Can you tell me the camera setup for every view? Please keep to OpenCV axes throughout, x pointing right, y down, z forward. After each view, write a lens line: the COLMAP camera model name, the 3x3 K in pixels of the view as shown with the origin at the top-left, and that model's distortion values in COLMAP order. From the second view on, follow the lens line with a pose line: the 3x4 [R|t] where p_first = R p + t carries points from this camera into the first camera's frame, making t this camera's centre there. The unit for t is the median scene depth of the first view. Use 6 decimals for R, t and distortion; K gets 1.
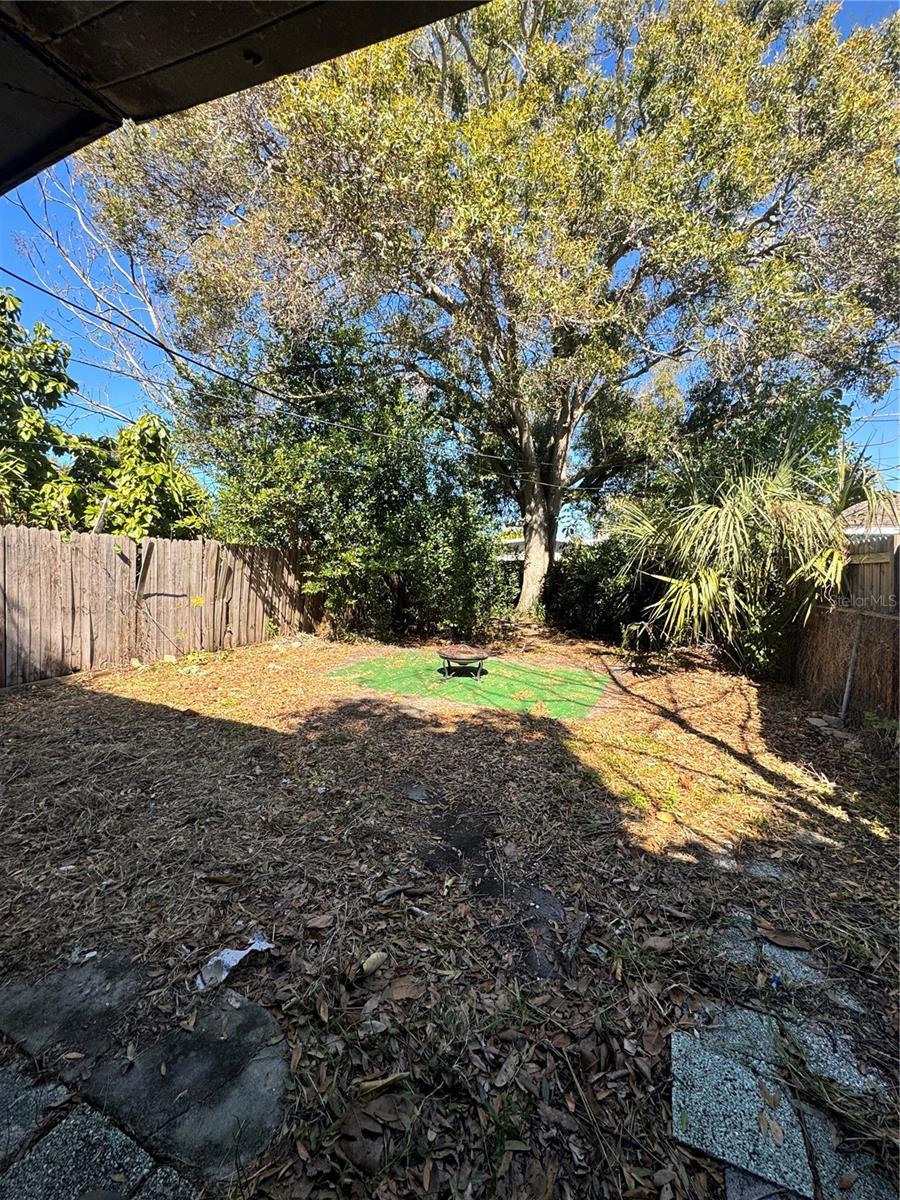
lens RADIAL K [[479.7, 0, 450.3], [0, 479.7, 600.4], [0, 0, 1]] dist [-0.000188, -0.000054]
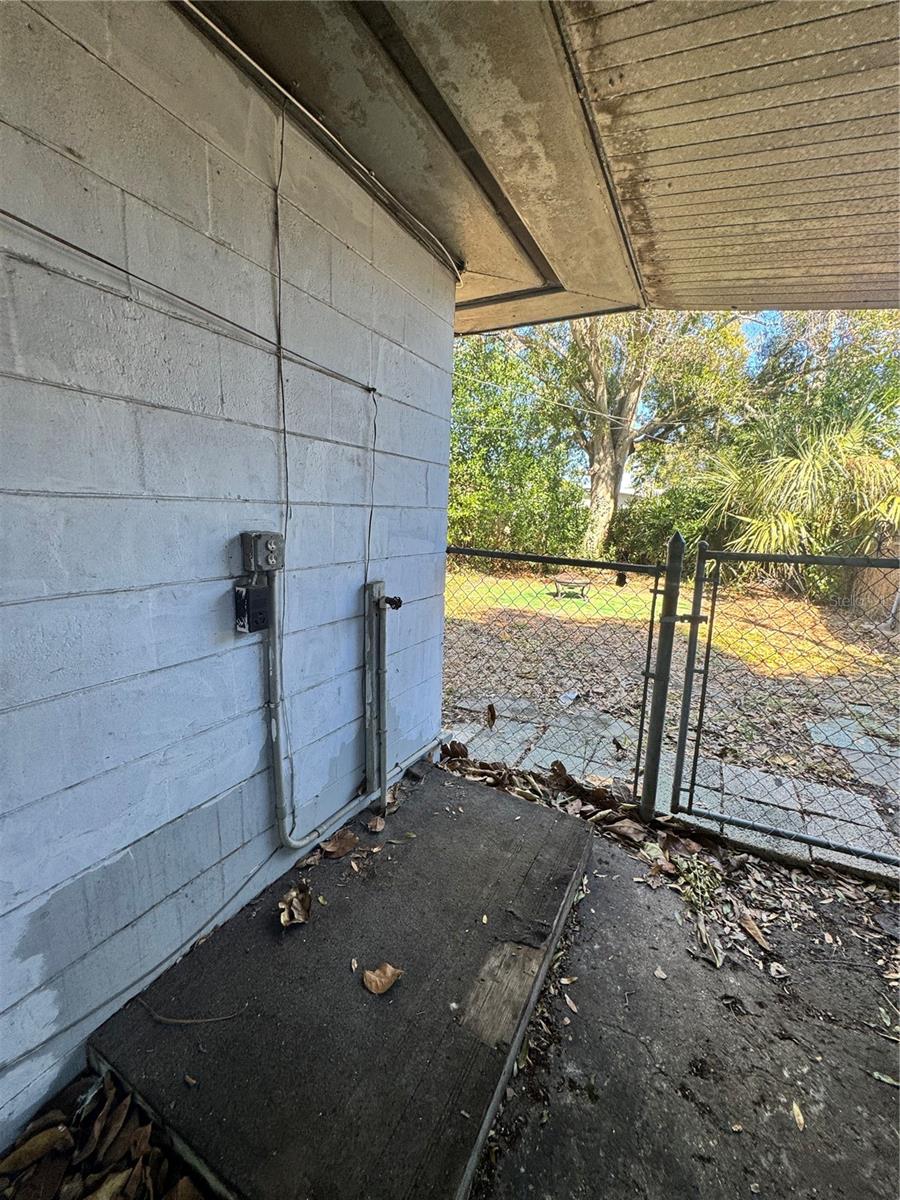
lens RADIAL K [[479.7, 0, 448.0], [0, 479.7, 598.4], [0, 0, 1]] dist [-0.000188, -0.000054]
pose [[0.998492, 0.019503, -0.051307, -0.214822], [-0.014358, 0.995003, 0.098805, 0.038989], [0.052978, -0.097919, 0.993783, -0.240518]]
